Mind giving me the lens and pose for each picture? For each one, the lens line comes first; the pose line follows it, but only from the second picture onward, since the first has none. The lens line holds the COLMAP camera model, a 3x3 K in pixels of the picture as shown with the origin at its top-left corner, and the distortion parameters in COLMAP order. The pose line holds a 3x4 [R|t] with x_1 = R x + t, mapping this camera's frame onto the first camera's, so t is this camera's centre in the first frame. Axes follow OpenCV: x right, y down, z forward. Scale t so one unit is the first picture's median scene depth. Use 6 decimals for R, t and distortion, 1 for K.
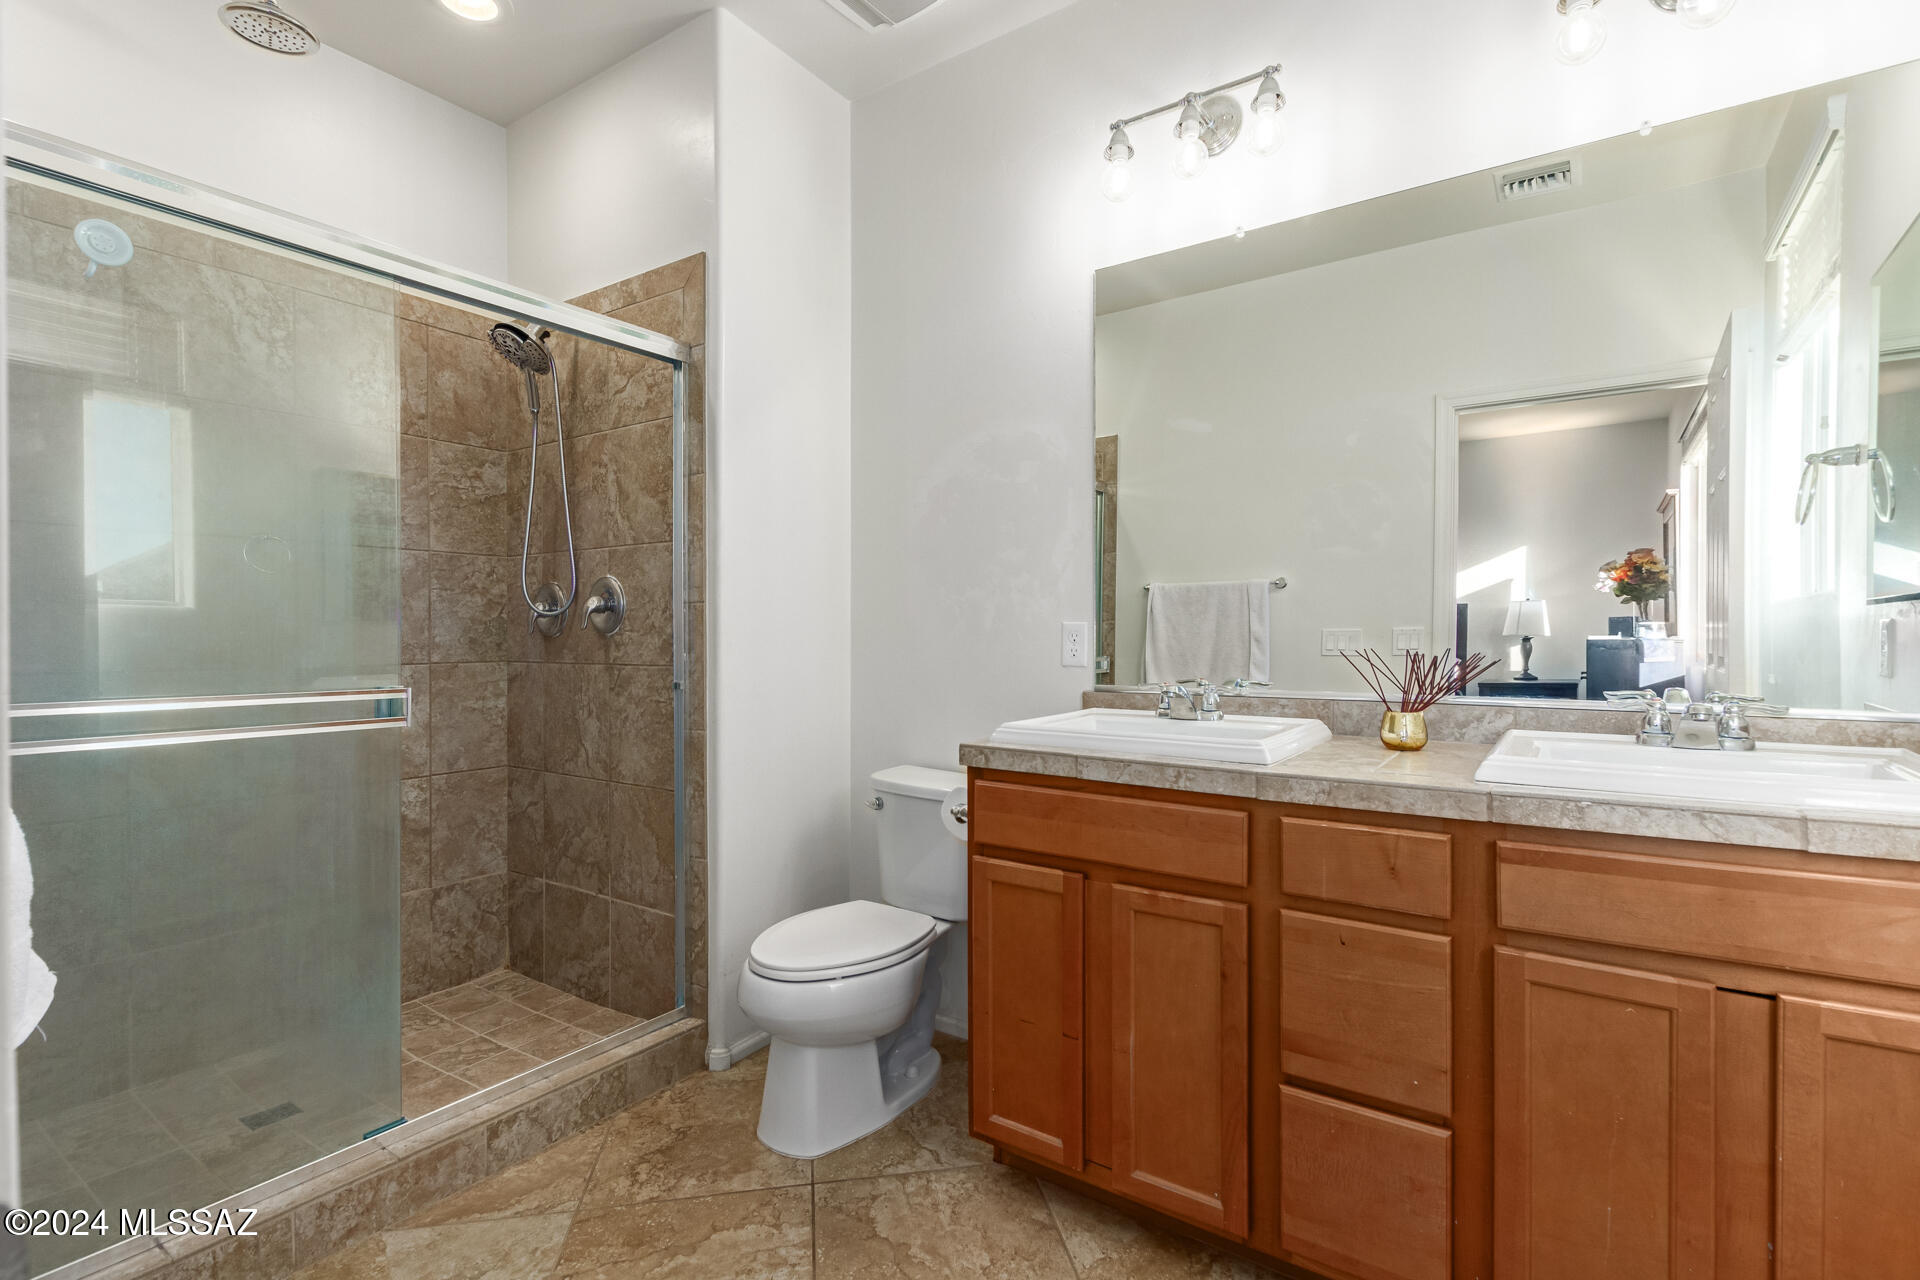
lens RADIAL K [[885.1, 0, 961.3], [0, 885.1, 647.1], [0, 0, 1]] dist [0.002979, 0.000220]
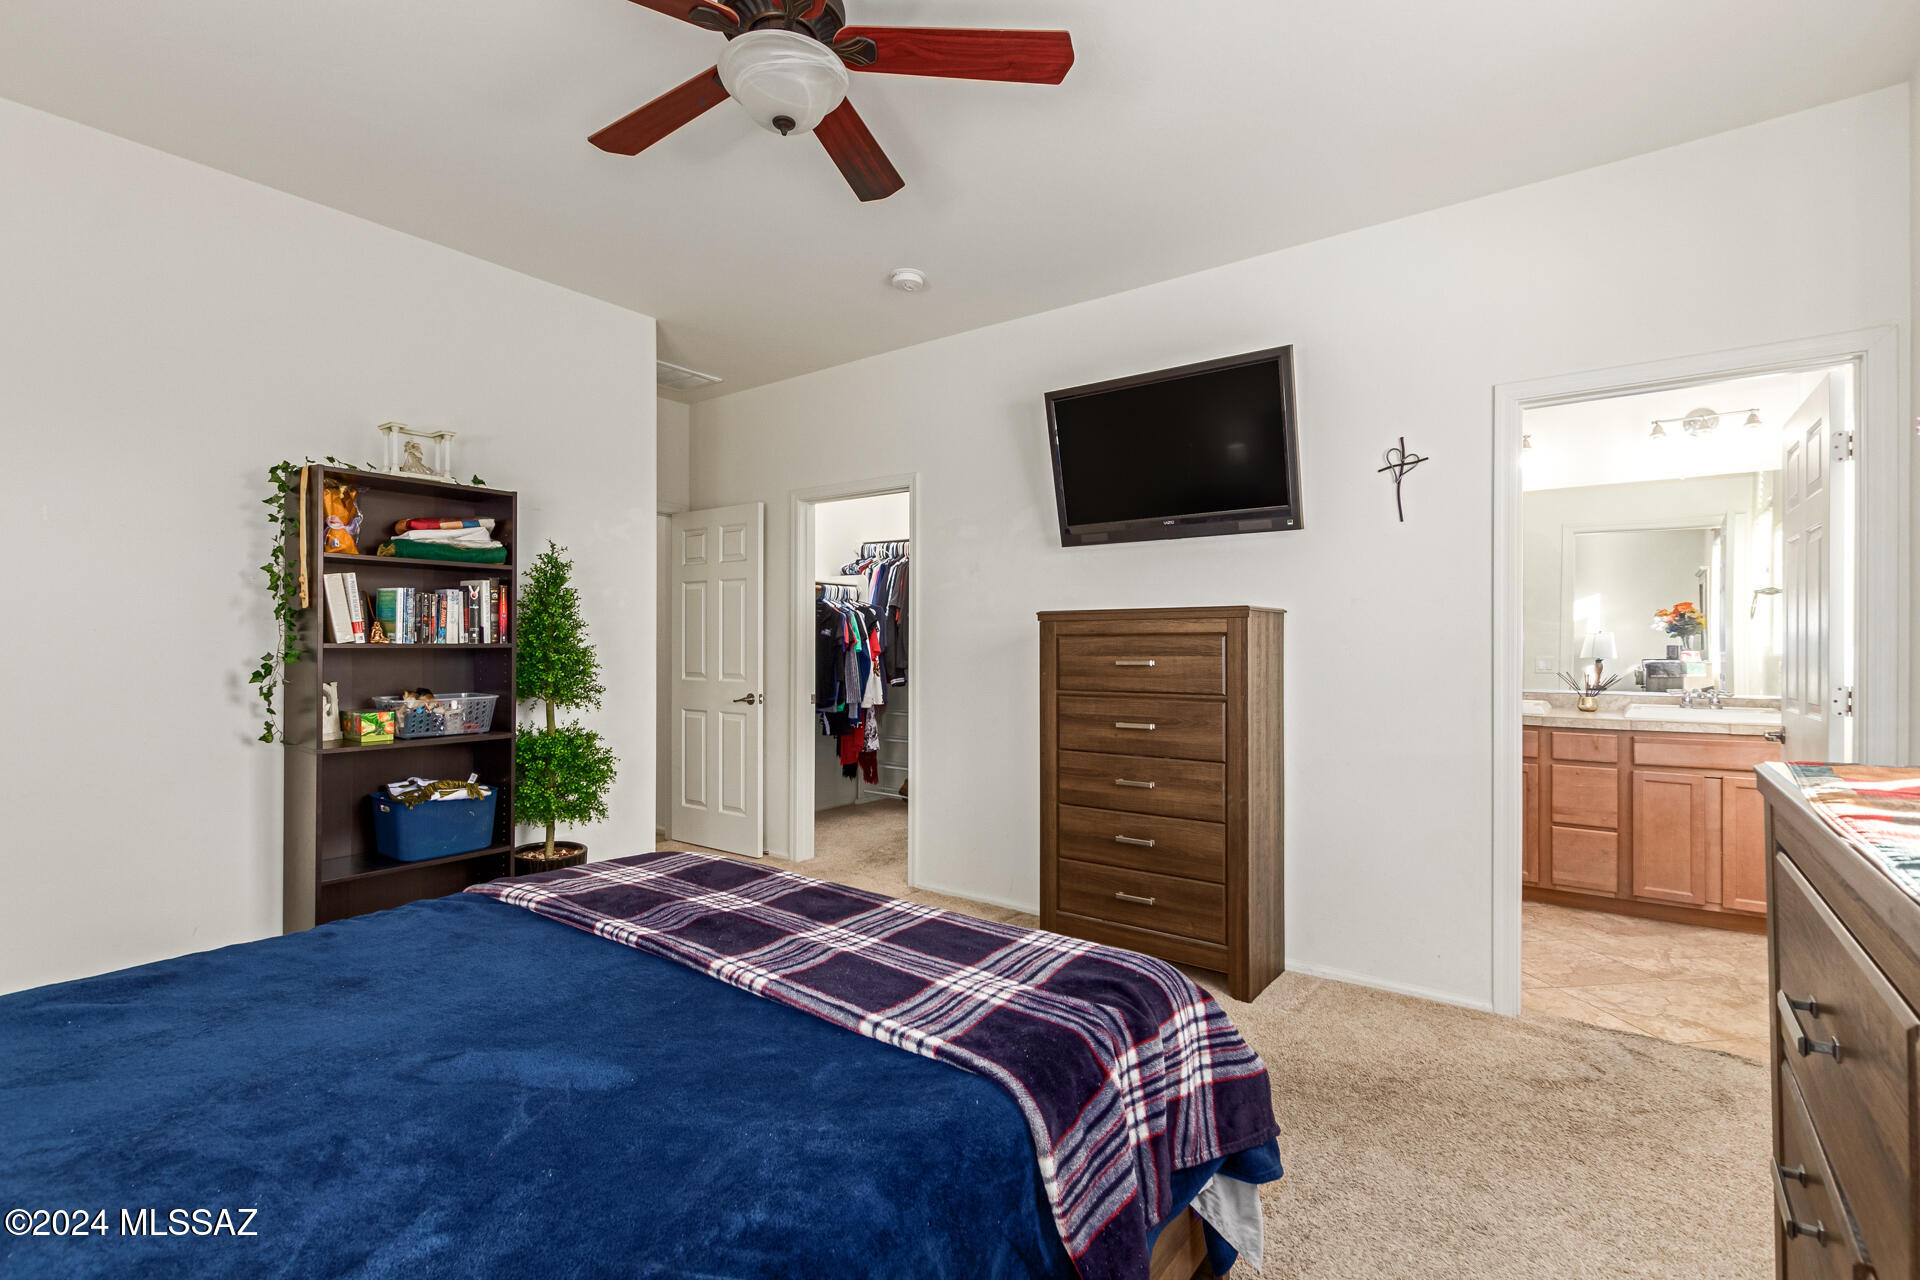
lens RADIAL K [[885.1, 0, 962.9], [0, 885.1, 652.9], [0, 0, 1]] dist [0.002979, 0.000220]
pose [[0.999532, 0.004637, -0.030239, -1.292304], [-0.004837, 0.999967, -0.006539, -0.030078], [0.030207, 0.006682, 0.999521, -1.701712]]
